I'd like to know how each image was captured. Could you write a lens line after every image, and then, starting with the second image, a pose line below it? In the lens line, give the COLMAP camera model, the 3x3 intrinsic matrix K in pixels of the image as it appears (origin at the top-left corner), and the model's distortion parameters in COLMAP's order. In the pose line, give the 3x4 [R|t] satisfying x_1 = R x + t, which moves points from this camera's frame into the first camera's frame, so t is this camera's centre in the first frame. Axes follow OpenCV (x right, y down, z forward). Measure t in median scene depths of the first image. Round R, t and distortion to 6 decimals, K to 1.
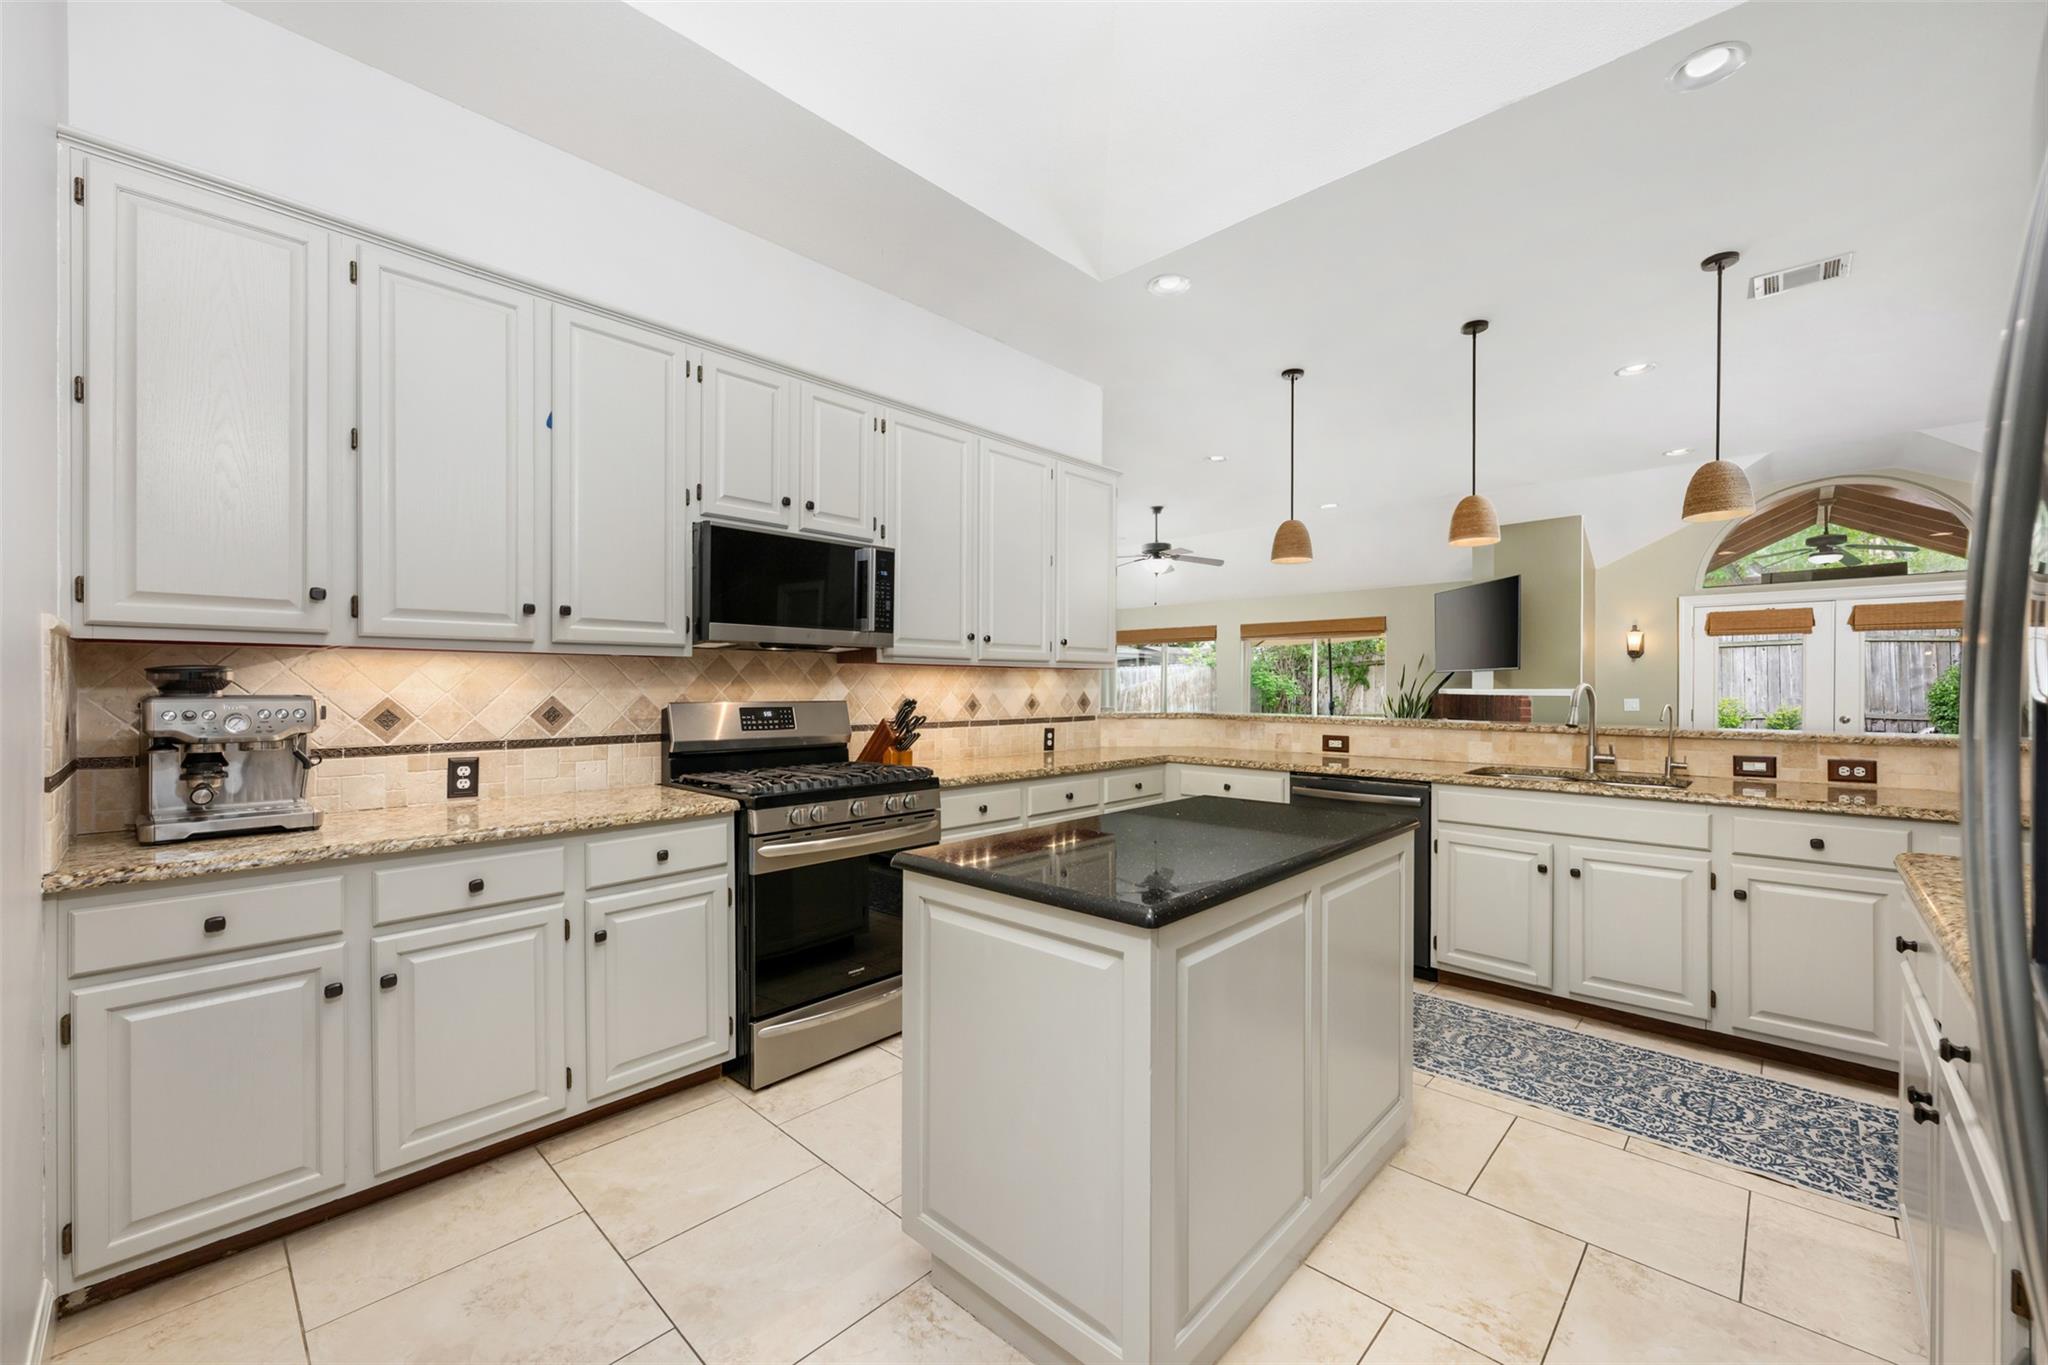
lens RADIAL K [[813.7, 0, 1024.8], [0, 813.7, 689.3], [0, 0, 1]] dist [-0.000697, -0.000145]
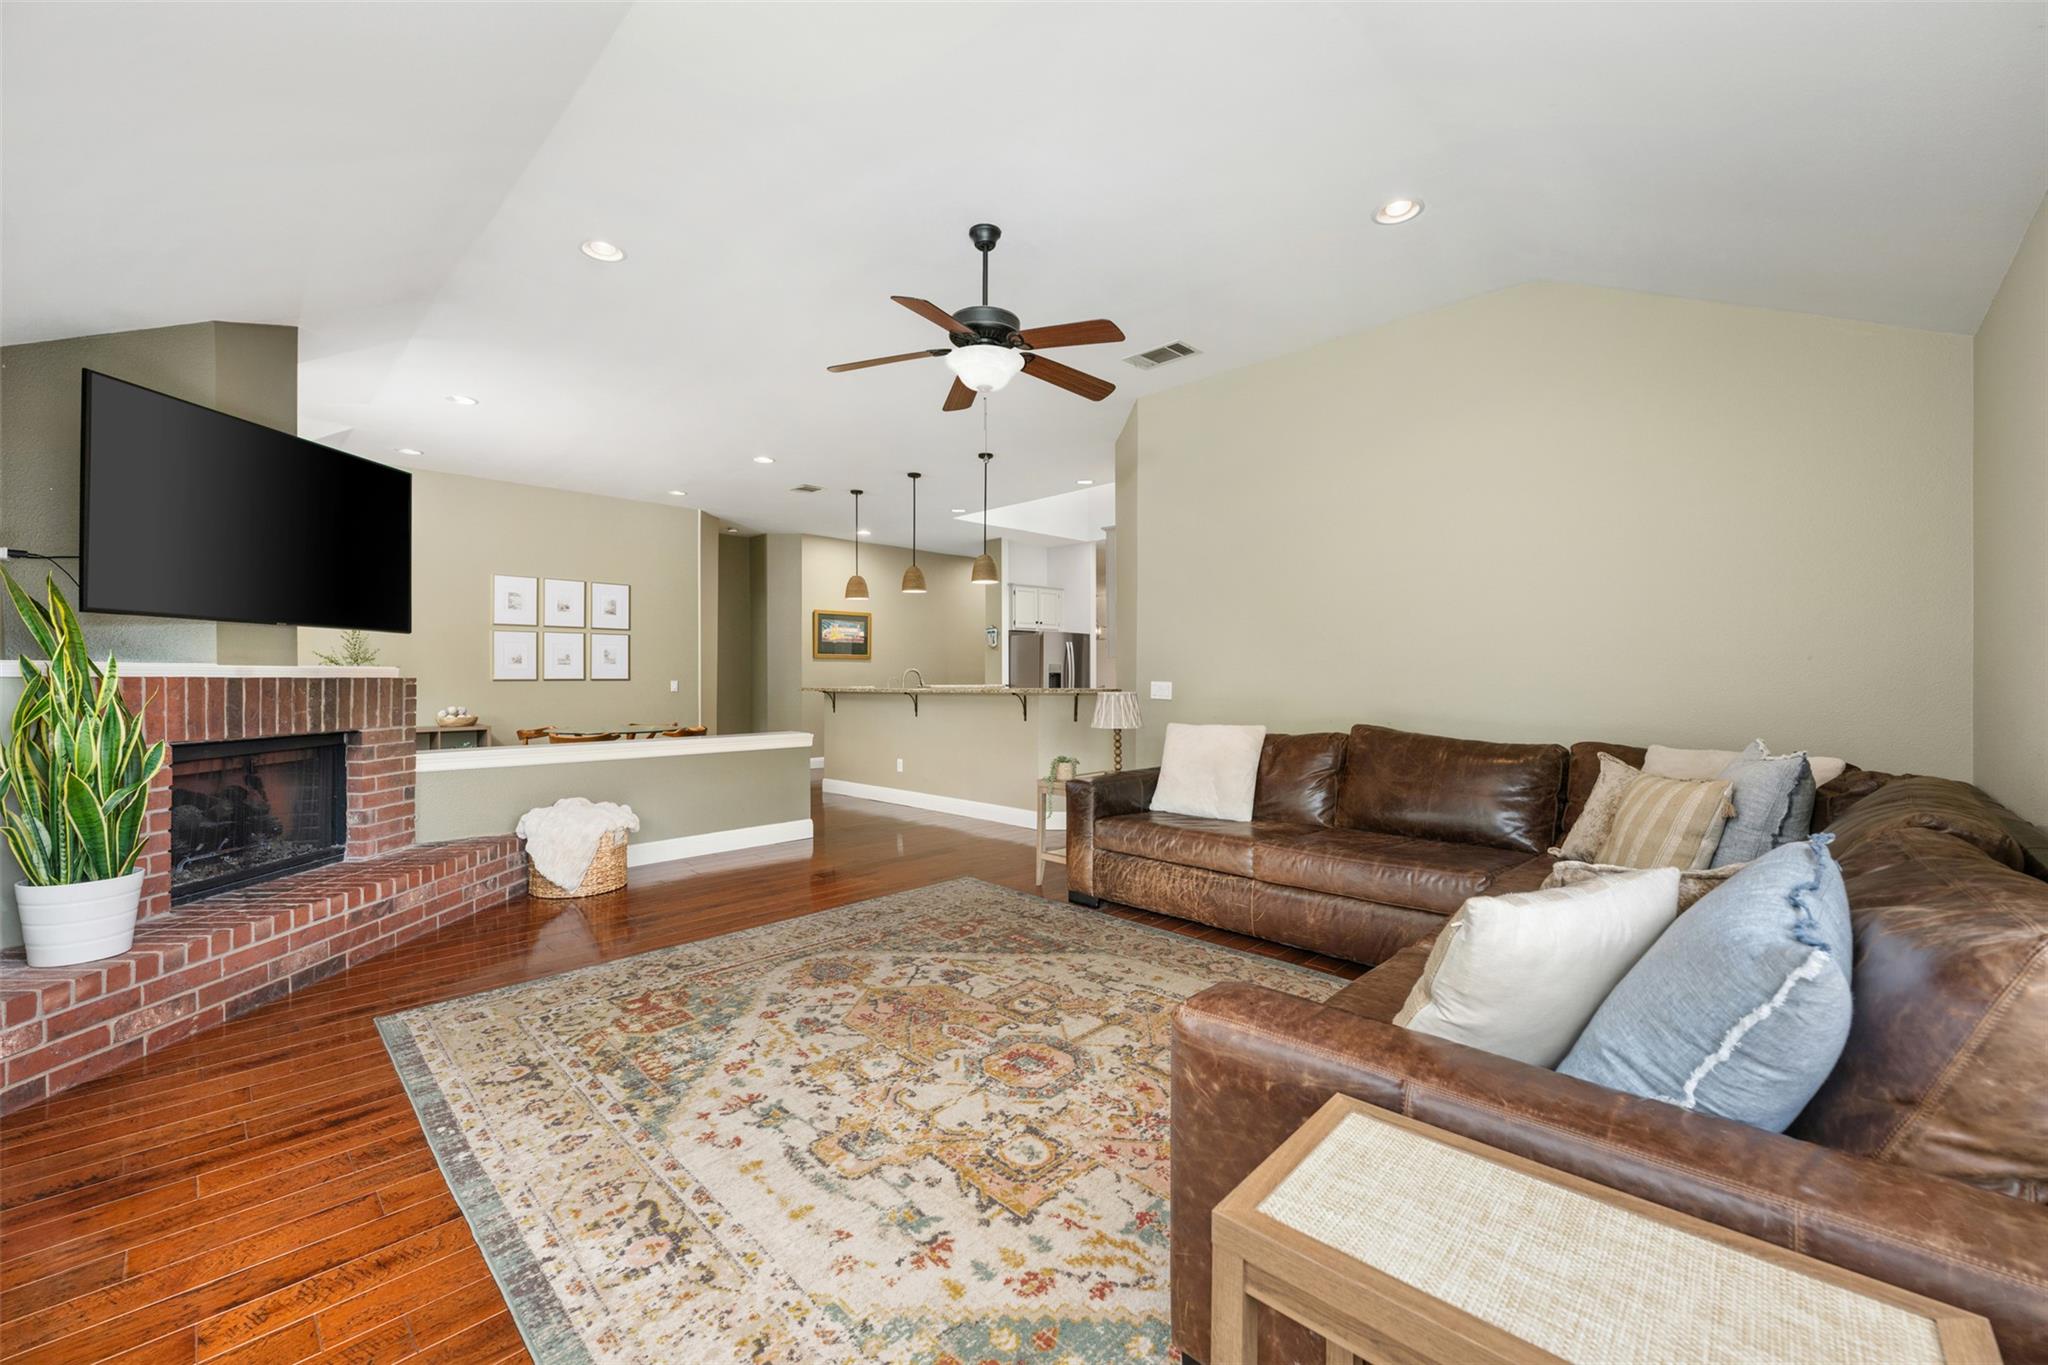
lens RADIAL K [[813.7, 0, 1036.1], [0, 813.7, 677.7], [0, 0, 1]] dist [-0.000697, -0.000145]
pose [[-0.999994, -0.000909, 0.003382, 0.306770], [-0.000899, 0.999996, 0.002780, 0.011099], [-0.003385, 0.002777, -0.999990, 3.313957]]
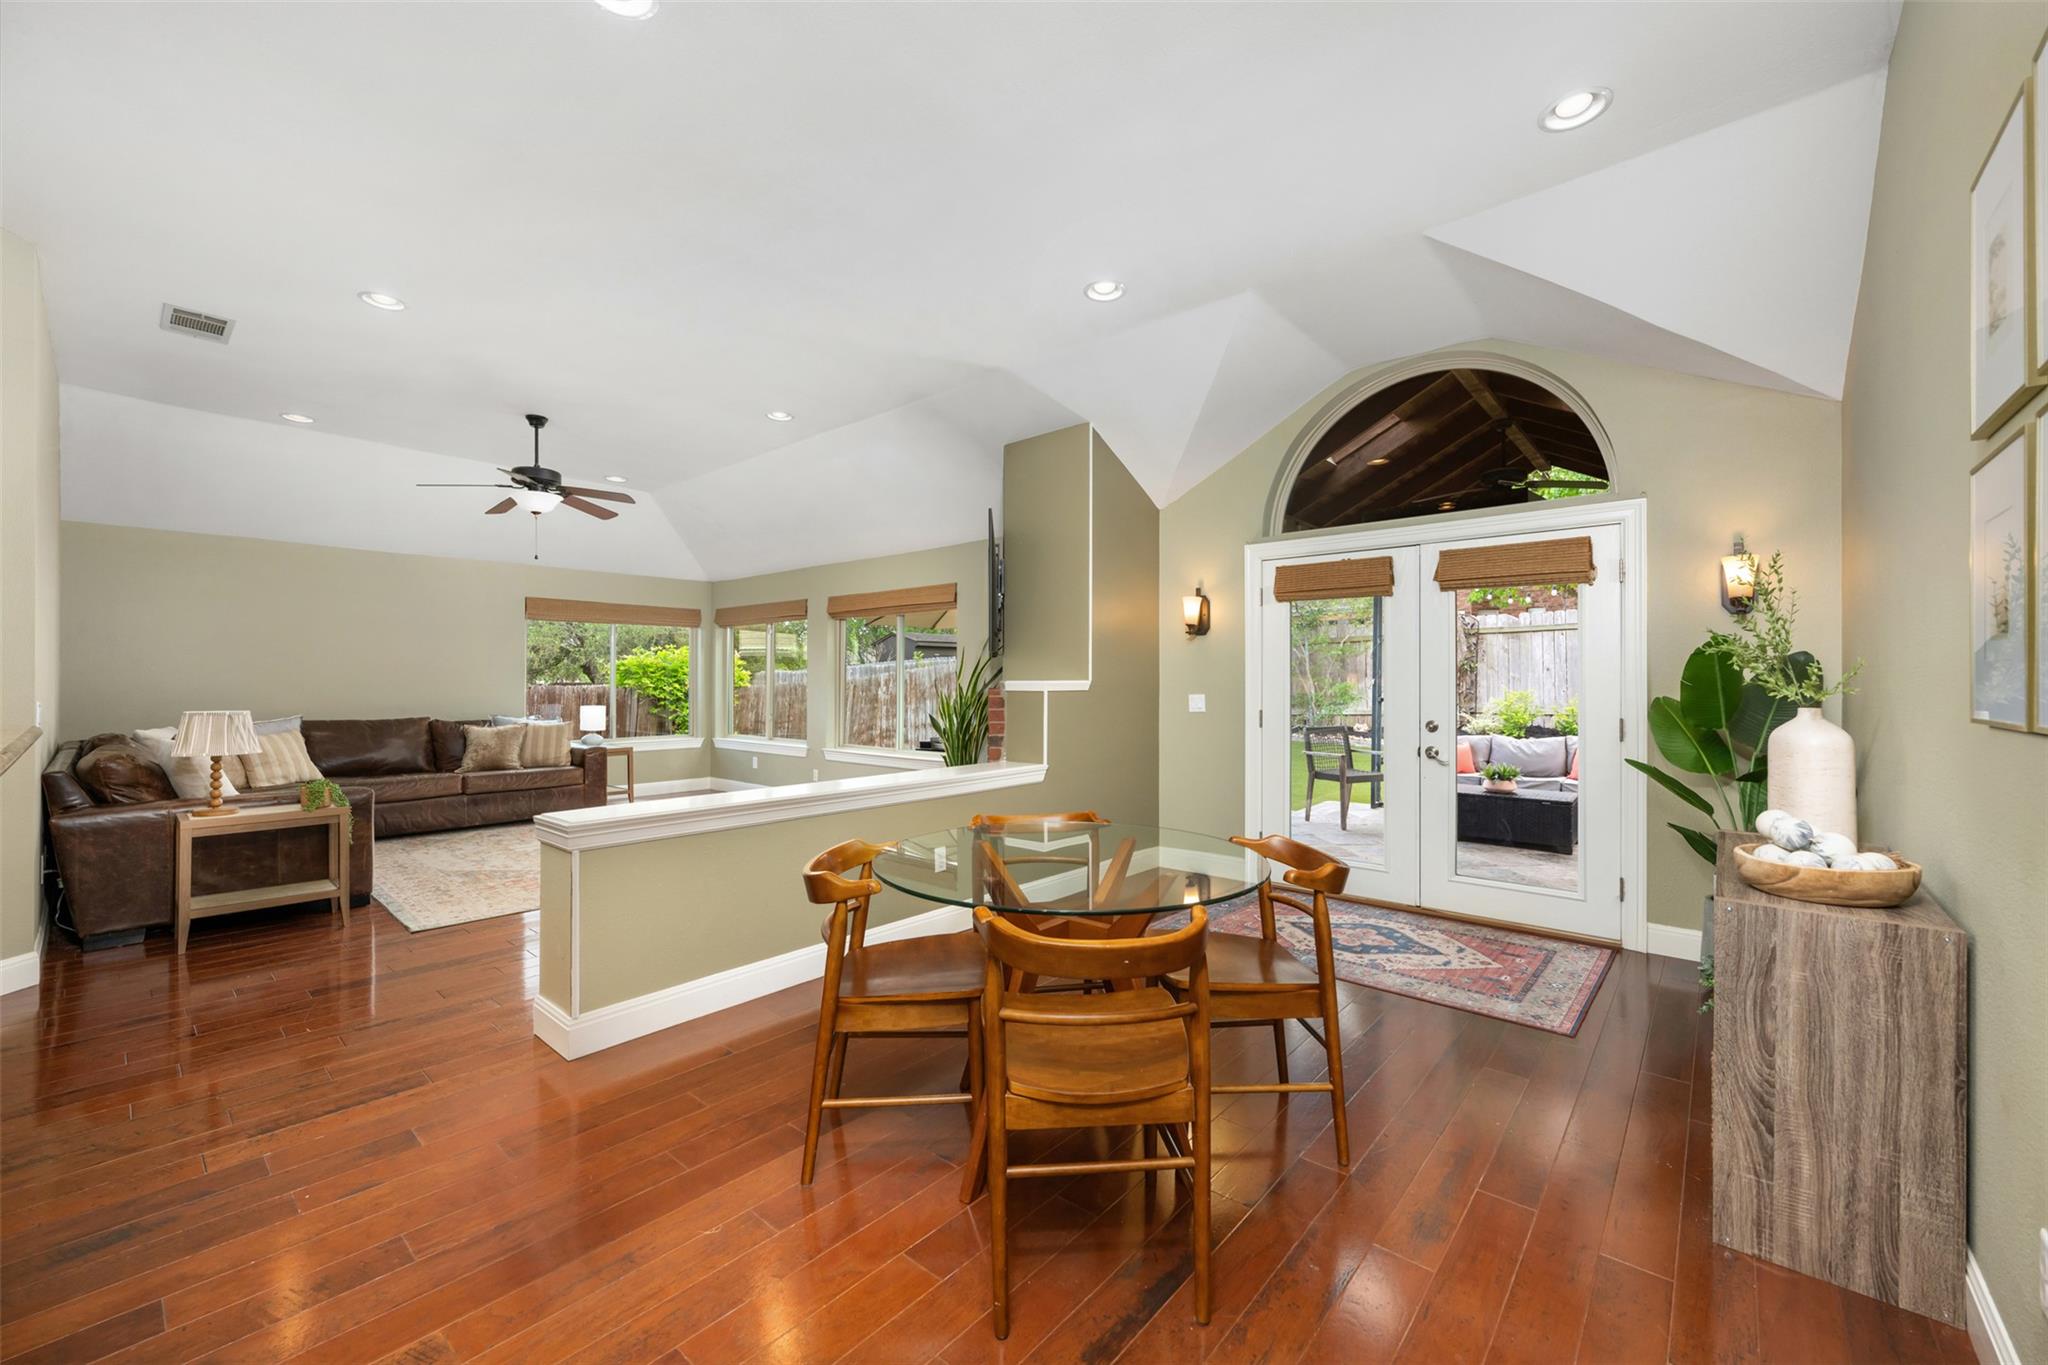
lens RADIAL K [[813.7, 0, 1025.4], [0, 813.7, 676.3], [0, 0, 1]] dist [-0.000697, -0.000145]
pose [[0.999141, -0.001421, 0.041414, 1.262268], [0.001752, 0.999967, -0.007971, 0.002659], [-0.041401, 0.008037, 0.999110, 0.696700]]
